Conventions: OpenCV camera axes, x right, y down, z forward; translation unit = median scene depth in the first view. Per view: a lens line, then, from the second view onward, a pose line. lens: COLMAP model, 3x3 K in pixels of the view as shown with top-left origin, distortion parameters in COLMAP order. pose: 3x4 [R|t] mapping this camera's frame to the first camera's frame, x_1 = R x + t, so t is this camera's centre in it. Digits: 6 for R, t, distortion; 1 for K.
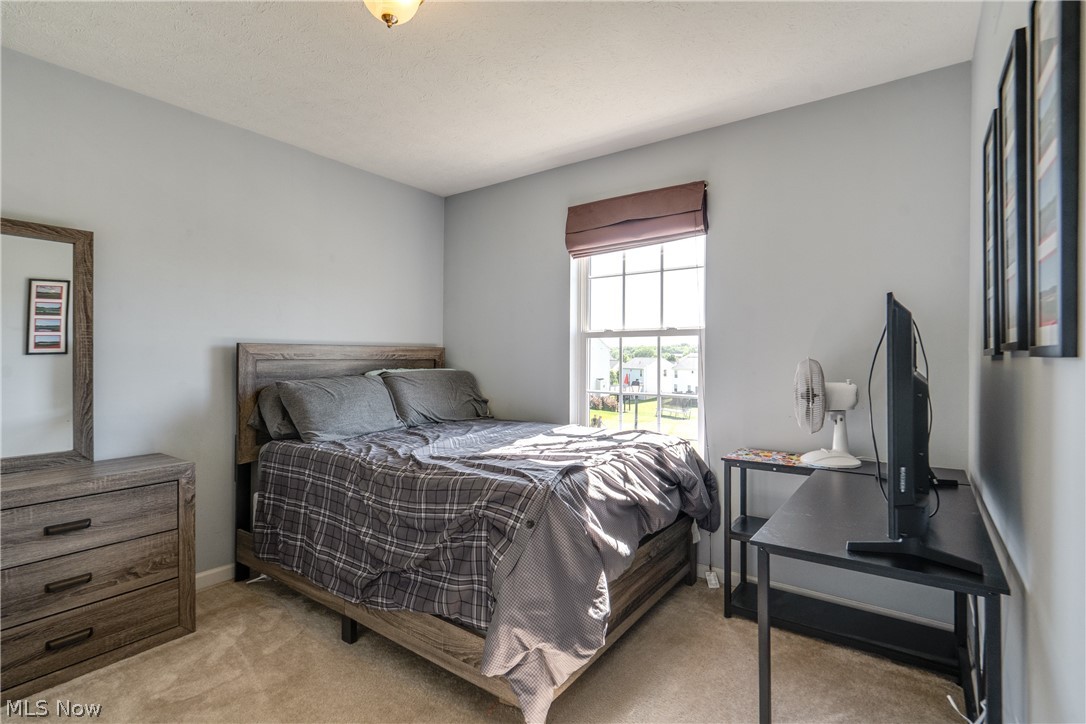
lens RADIAL K [[515.7, 0, 543.0], [0, 515.7, 362.0], [0, 0, 1]] dist [0.003565, 0.000738]
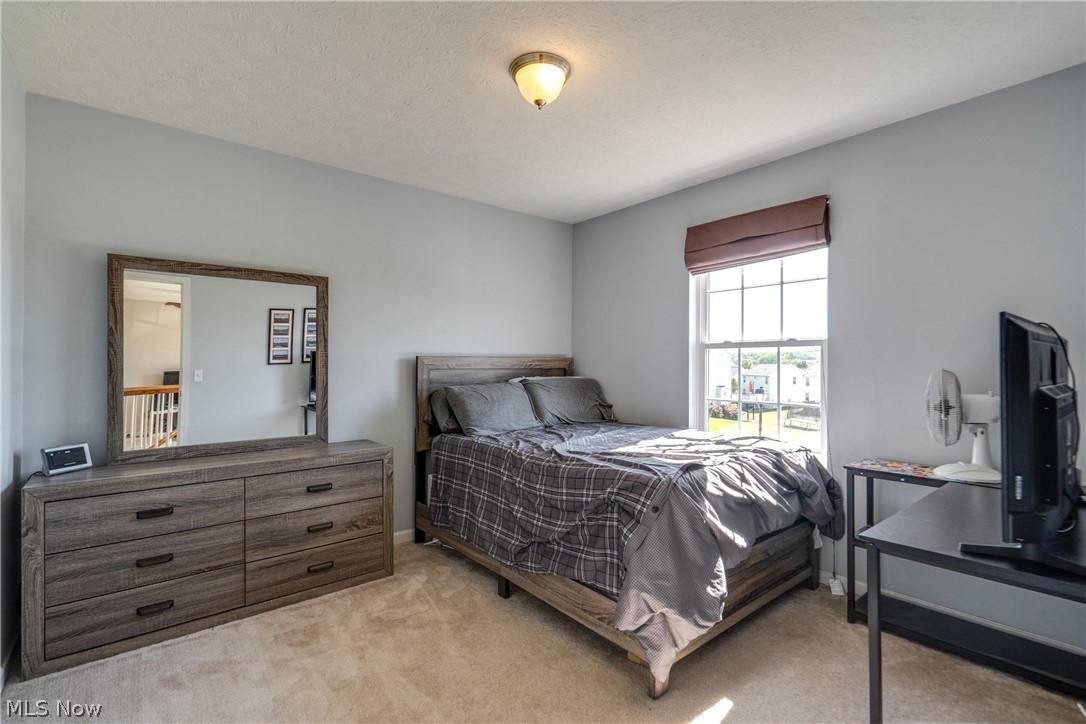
lens RADIAL K [[497.7, 0, 529.9], [0, 497.7, 362.8], [0, 0, 1]] dist [-0.003810, 0.001019]
pose [[0.967471, -0.000410, -0.252980, -0.010247], [-0.002527, 0.999933, -0.011284, -0.008656], [0.252968, 0.011556, 0.967406, -0.141253]]
